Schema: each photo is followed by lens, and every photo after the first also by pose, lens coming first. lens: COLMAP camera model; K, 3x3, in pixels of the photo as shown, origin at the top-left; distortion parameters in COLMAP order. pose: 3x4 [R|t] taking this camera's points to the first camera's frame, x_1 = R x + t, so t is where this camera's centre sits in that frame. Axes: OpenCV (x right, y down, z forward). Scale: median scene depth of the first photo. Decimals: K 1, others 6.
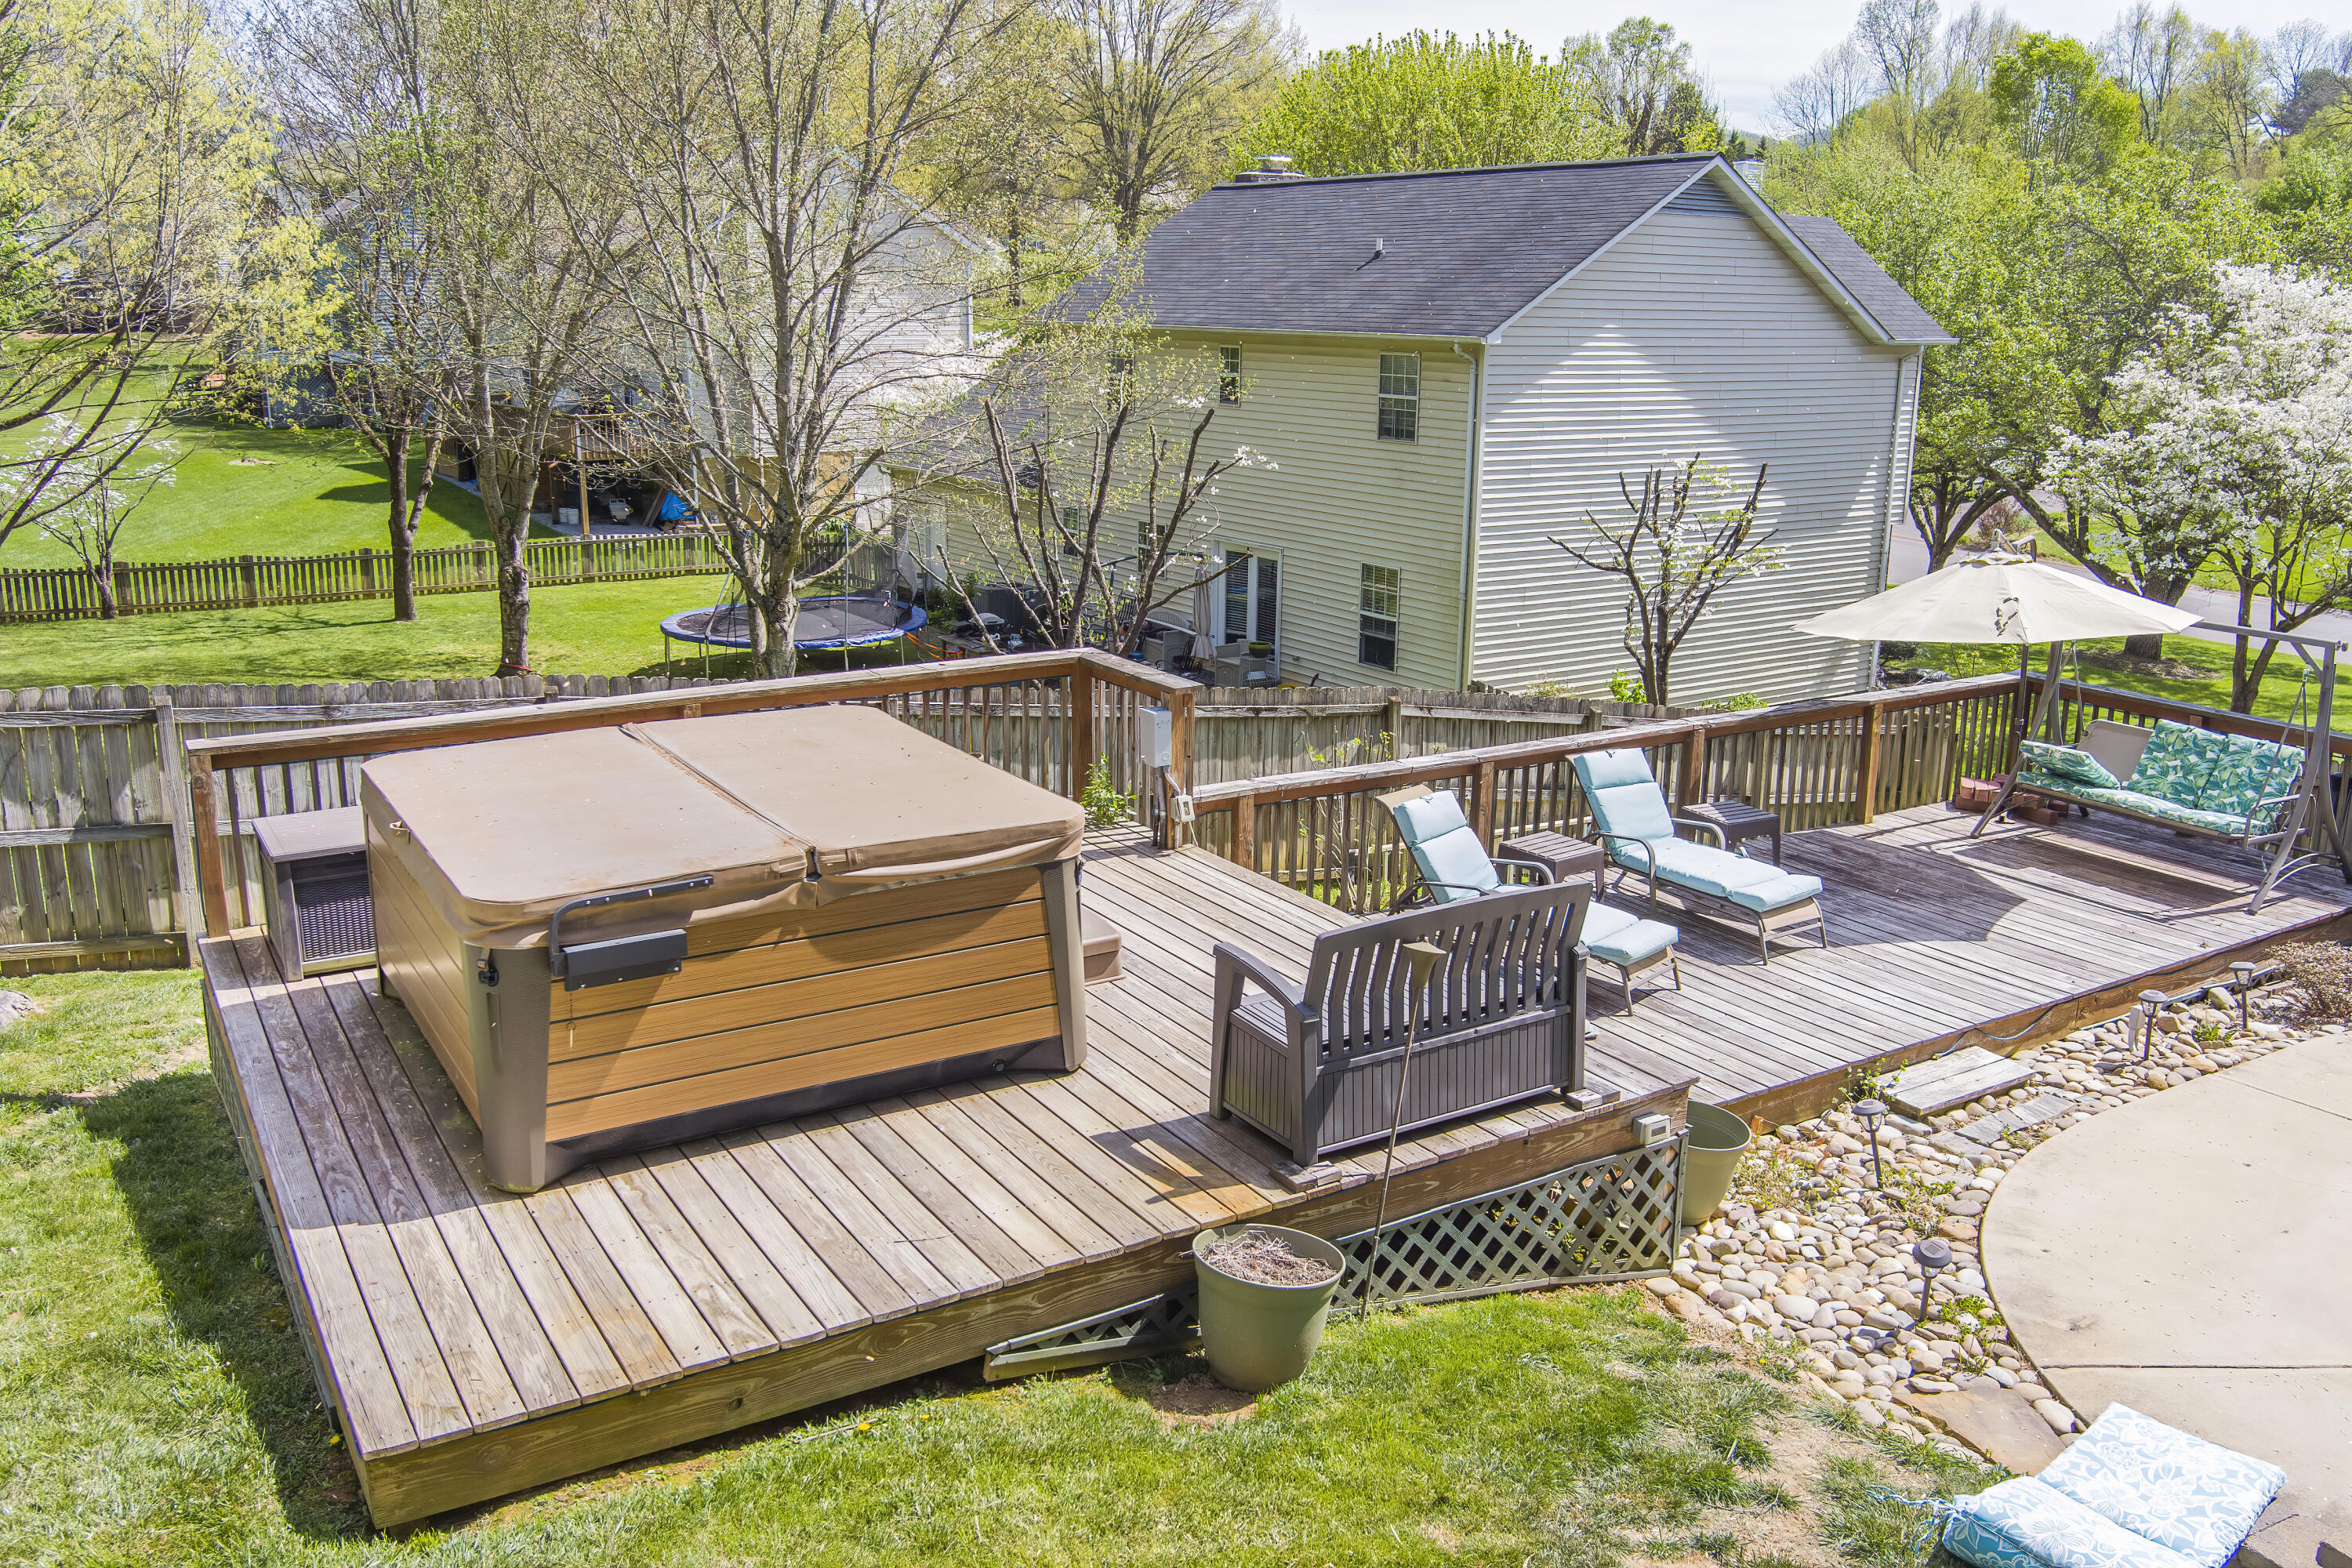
lens RADIAL K [[1896.6, 0, 1172.7], [0, 1896.6, 803.8], [0, 0, 1]] dist [-0.076079, 0.028524]
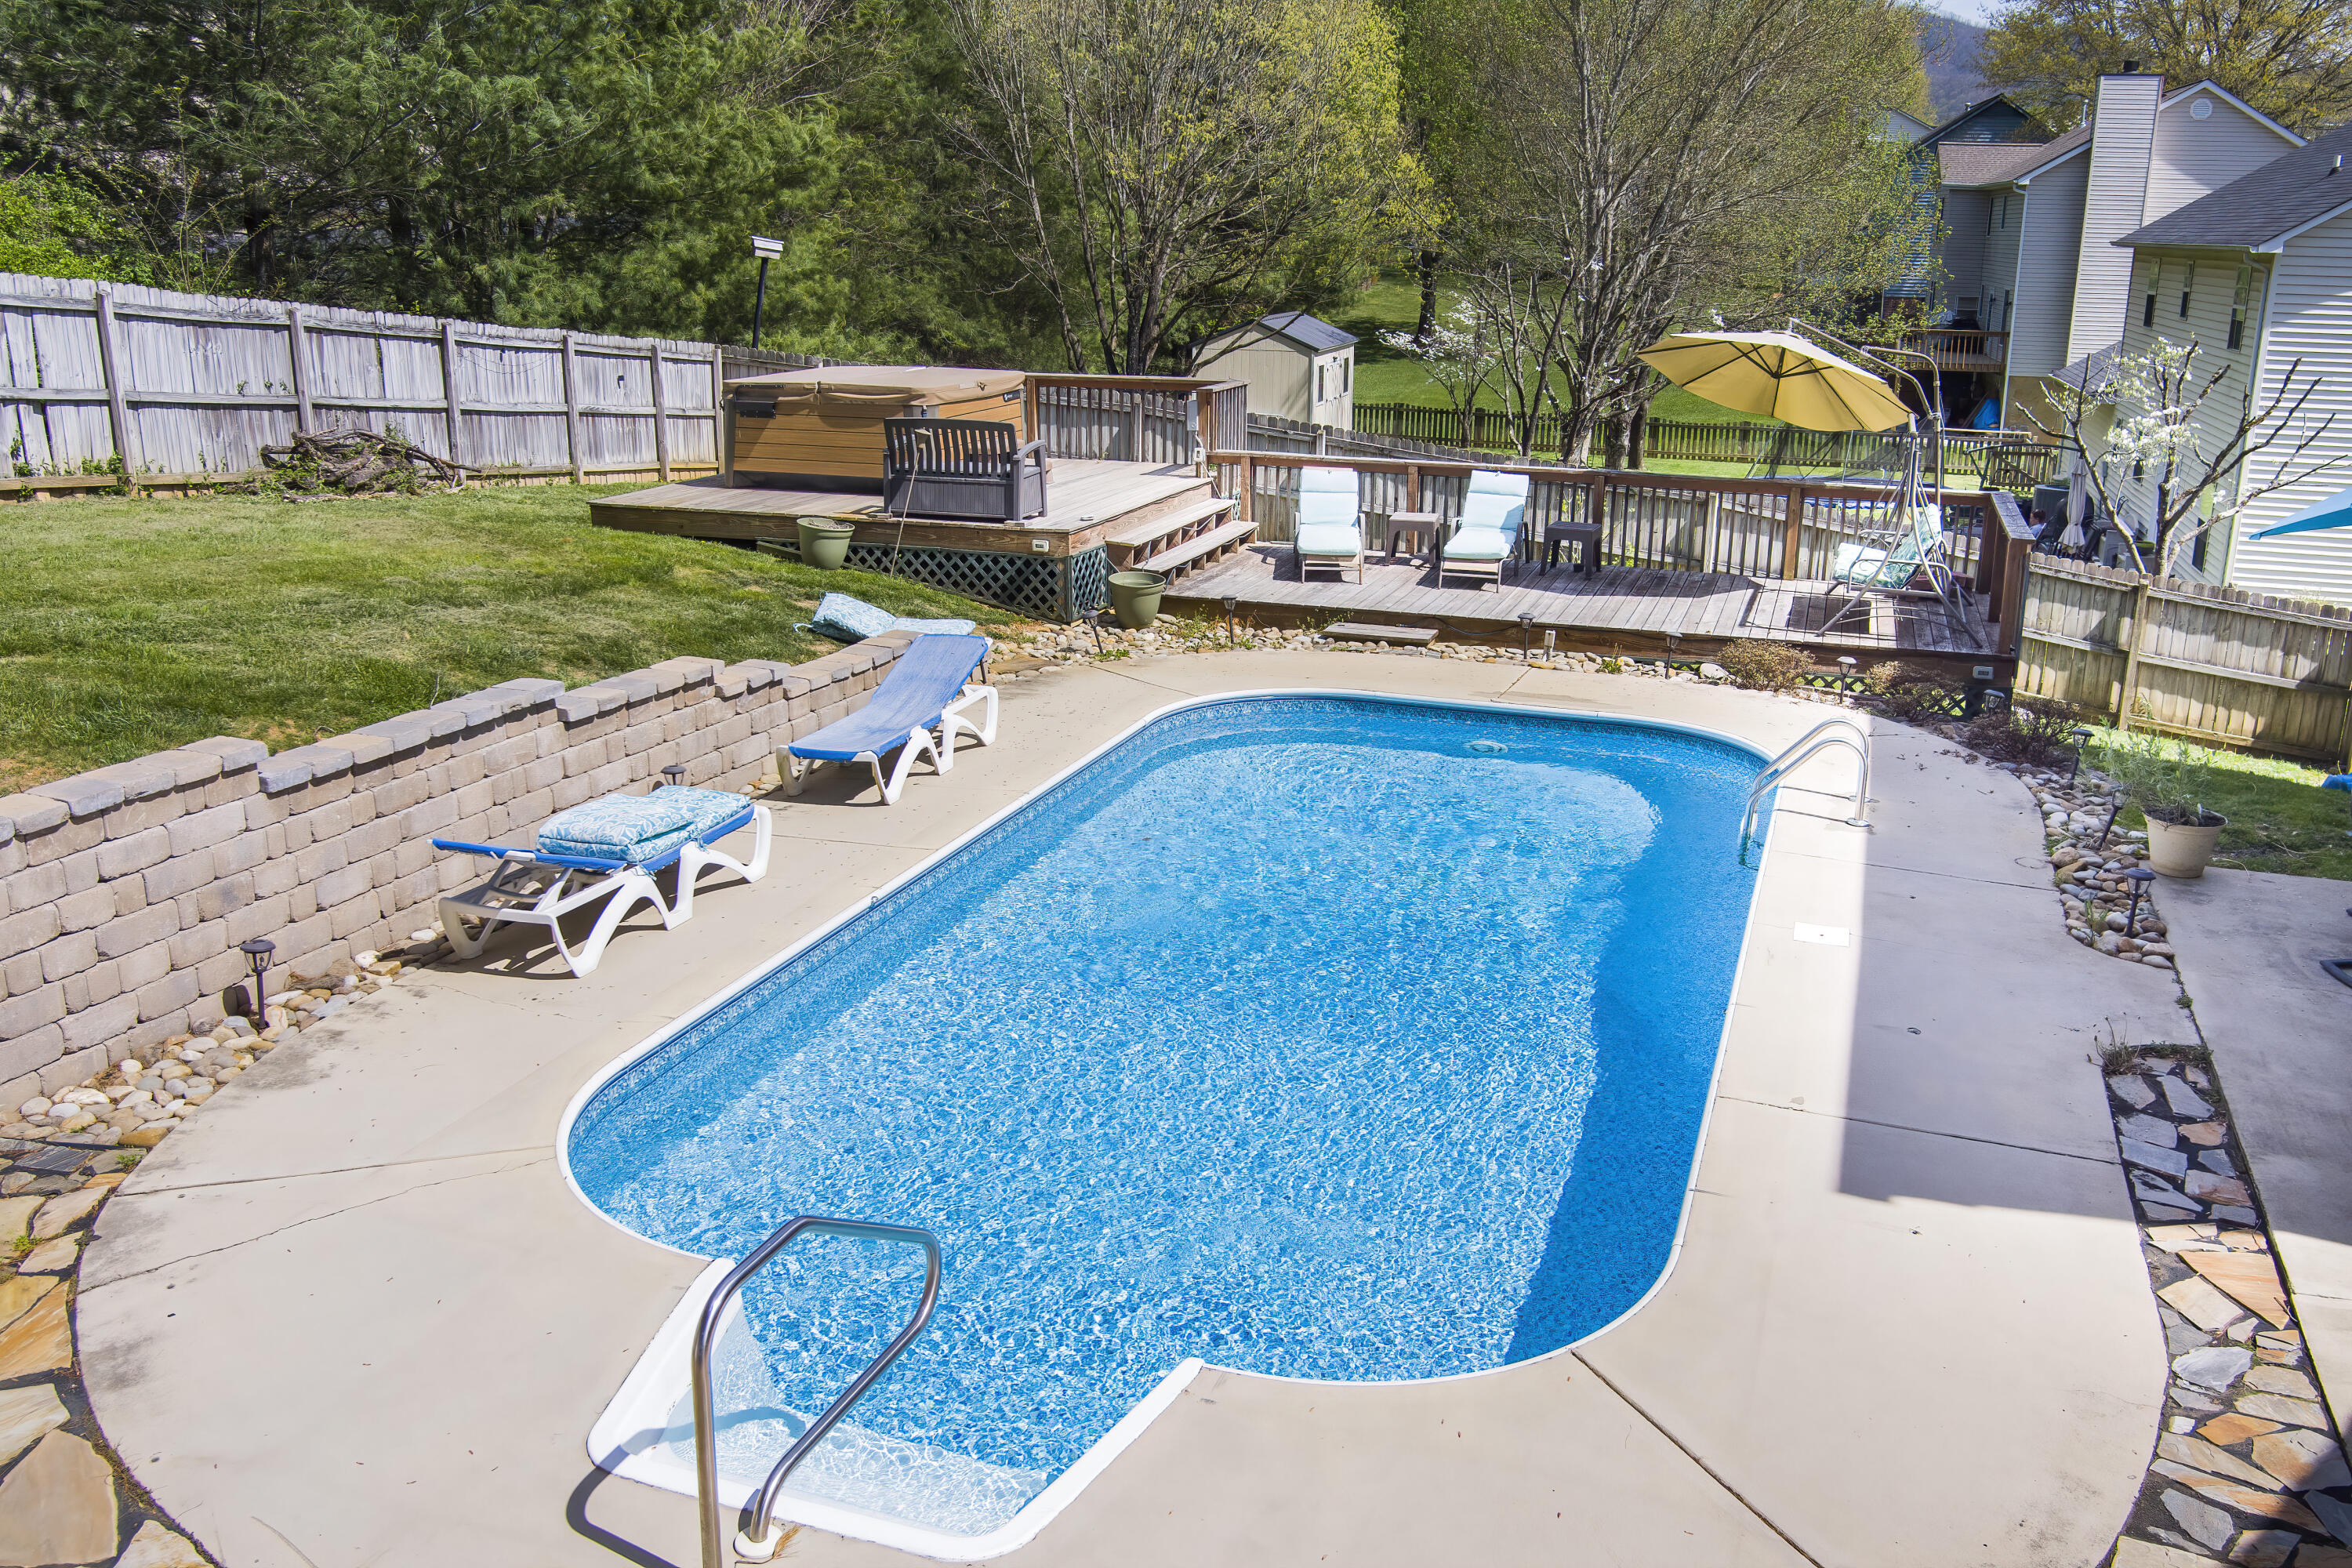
lens RADIAL K [[1896.6, 0, 1172.7], [0, 1896.6, 803.8], [0, 0, 1]] dist [-0.076079, 0.028524]
pose [[0.624956, 0.222212, -0.748366, 1.249943], [-0.201288, 0.972086, 0.120546, 0.100655], [0.754263, 0.075302, 0.652240, -0.188392]]
